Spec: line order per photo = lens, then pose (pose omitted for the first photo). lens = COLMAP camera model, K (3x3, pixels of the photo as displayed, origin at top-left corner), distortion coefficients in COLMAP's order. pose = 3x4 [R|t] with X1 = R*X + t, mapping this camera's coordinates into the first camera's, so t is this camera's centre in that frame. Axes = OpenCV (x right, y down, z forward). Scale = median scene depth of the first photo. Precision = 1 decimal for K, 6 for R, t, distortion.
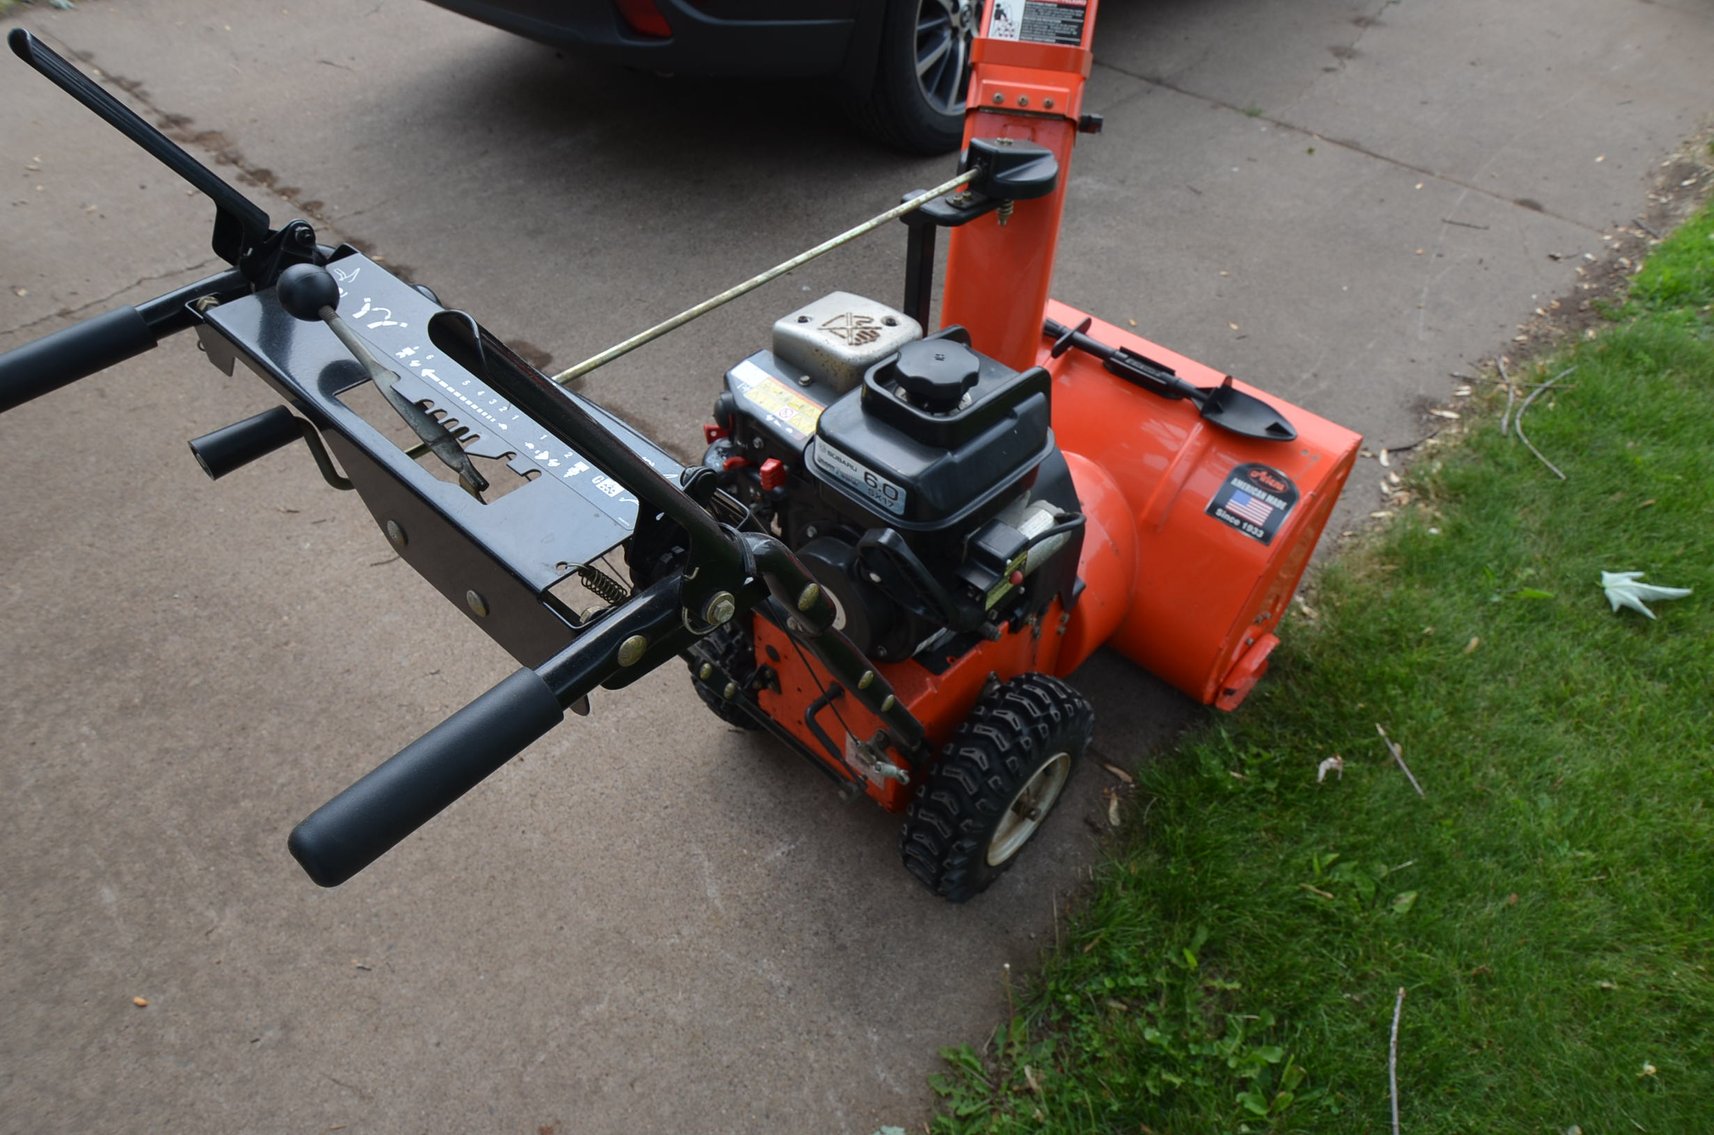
lens RADIAL K [[1011.5, 0, 864.8], [0, 1011.5, 573.5], [0, 0, 1]] dist [-0.000457, -0.008759]
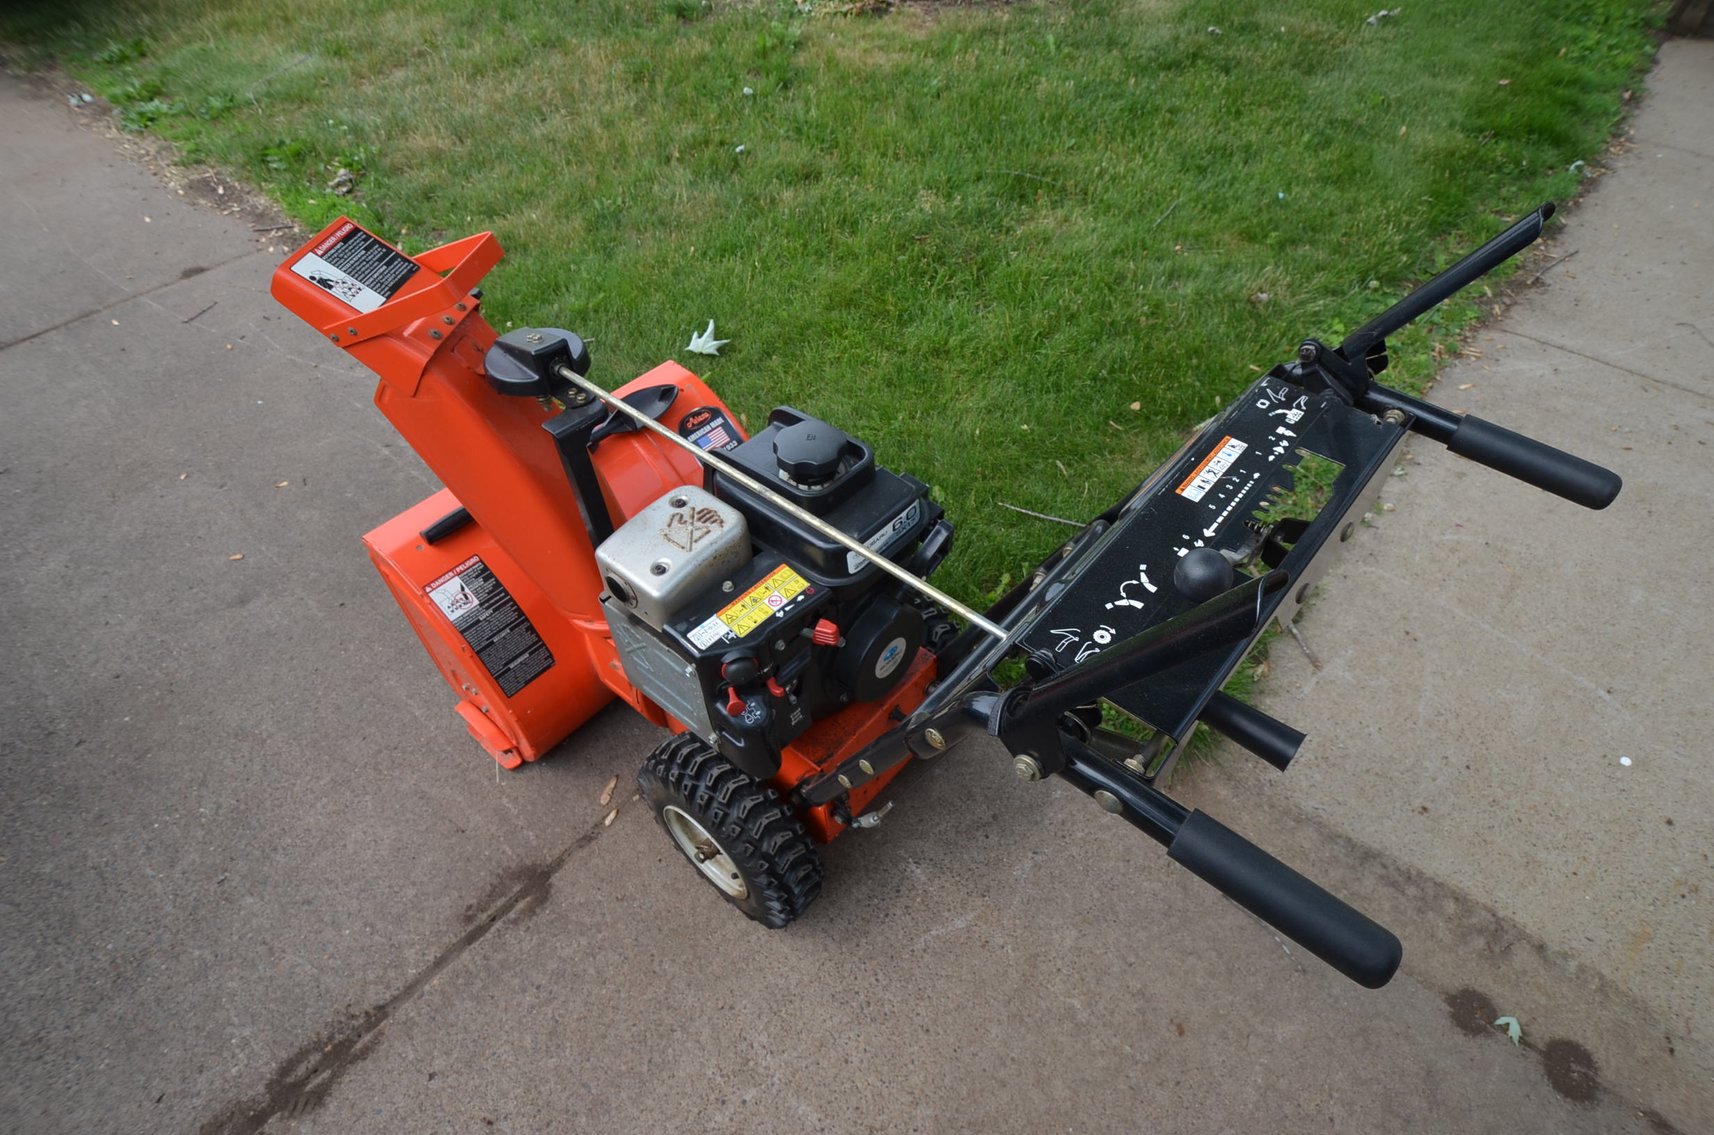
lens RADIAL K [[918.0, 0, 857.0], [0, 918.0, 589.3], [0, 0, 1]] dist [0.005139, -0.018508]
pose [[-0.027337, -0.748094, 0.663029, -0.546842], [0.722321, 0.443725, 0.530435, -0.474808], [-0.691018, 0.493420, 0.528234, 0.356665]]
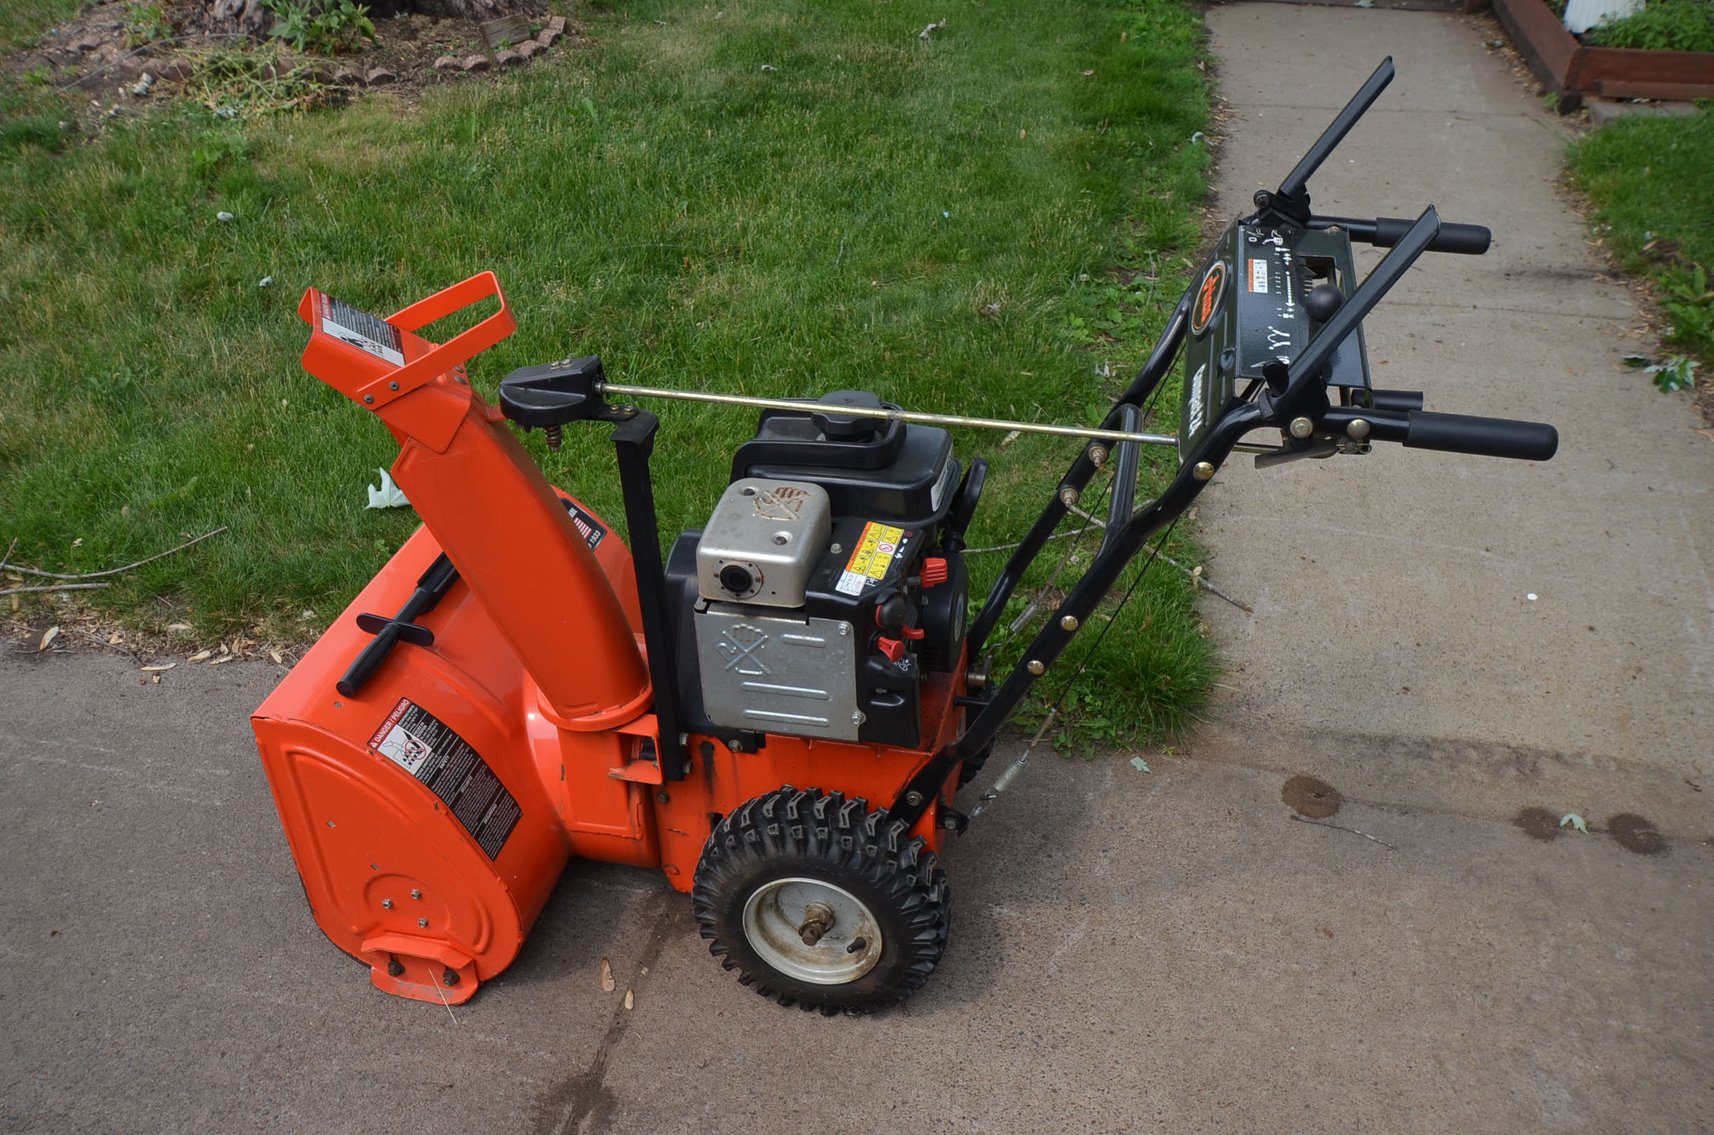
lens RADIAL K [[1510.5, 0, 847.9], [0, 1510.5, 588.1], [0, 0, 1]] dist [0.017147, 0.010920]
pose [[-0.495846, -0.490357, 0.716720, -0.930878], [0.619654, 0.378444, 0.687612, -0.965769], [-0.608413, 0.785067, 0.116202, 0.699190]]
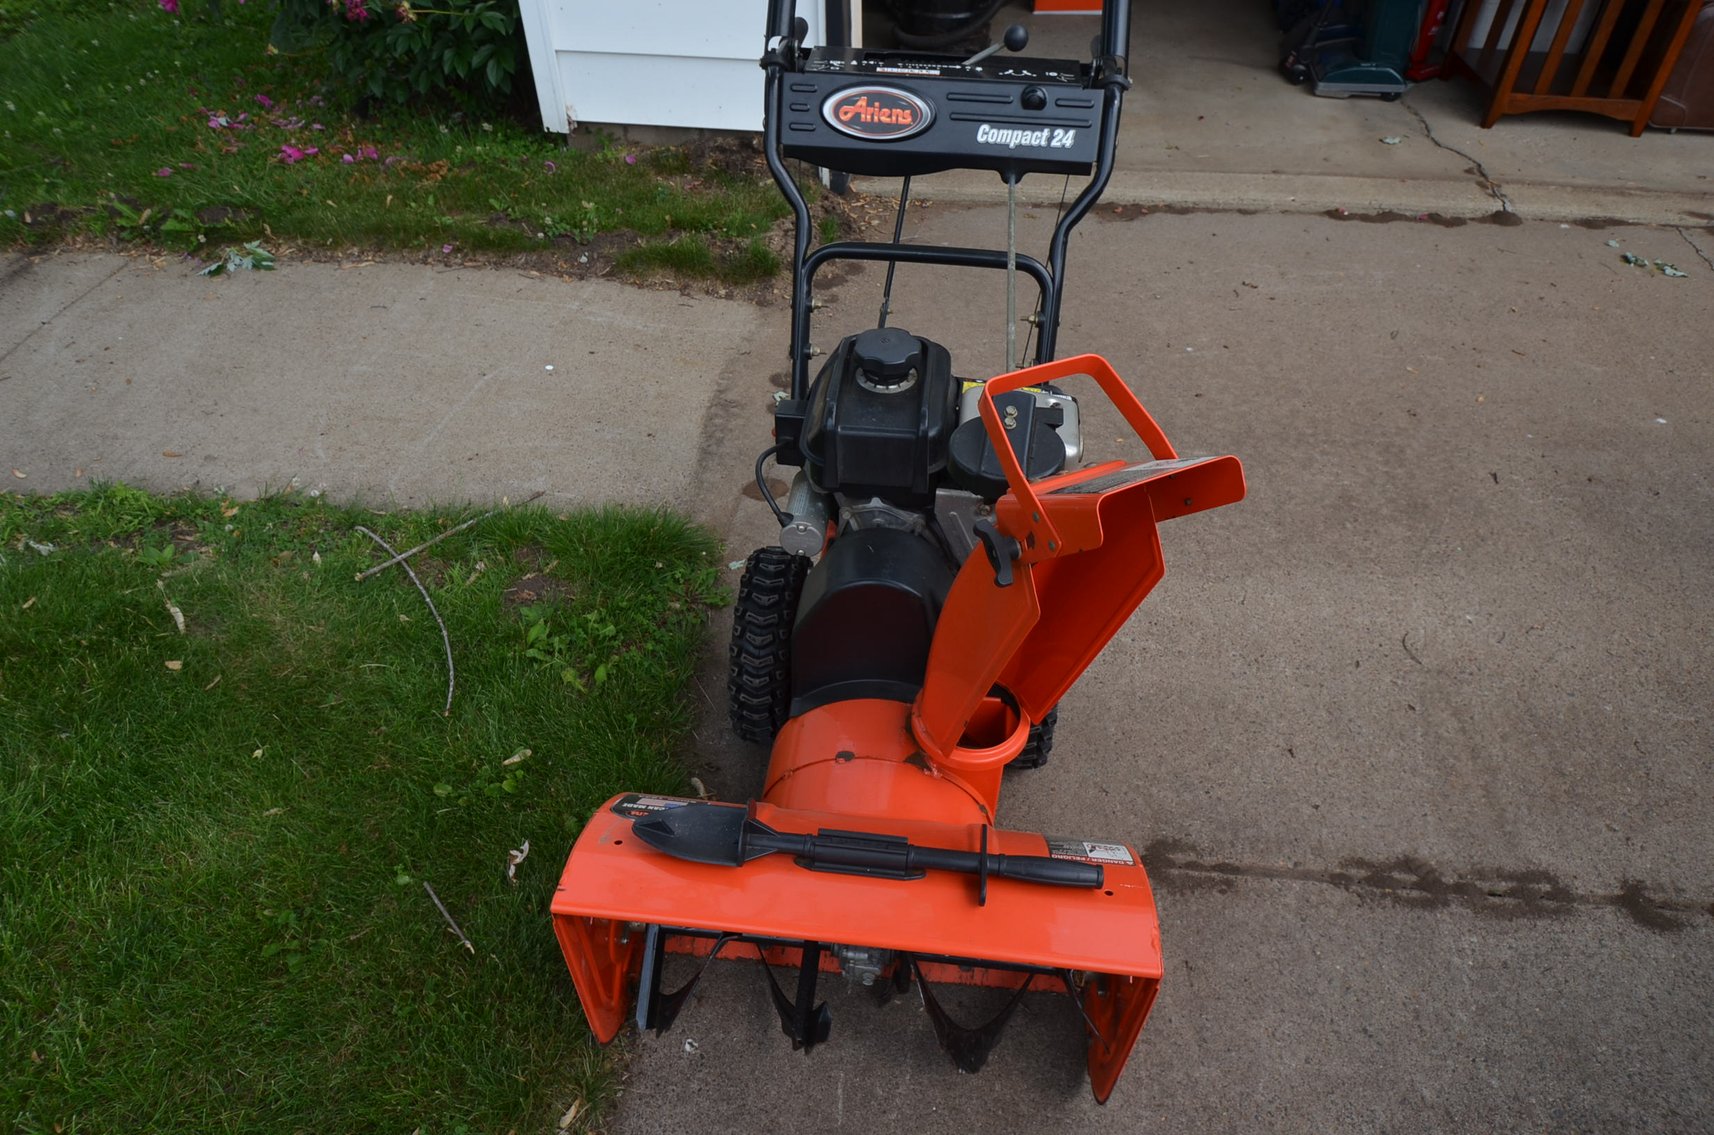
lens RADIAL K [[1073.9, 0, 880.4], [0, 1073.9, 597.1], [0, 0, 1]] dist [0.018147, -0.024584]
pose [[-0.794968, 0.385025, -0.468809, 0.599805], [-0.457753, 0.126419, 0.880045, -0.975706], [0.398106, 0.914207, 0.075747, 0.859348]]
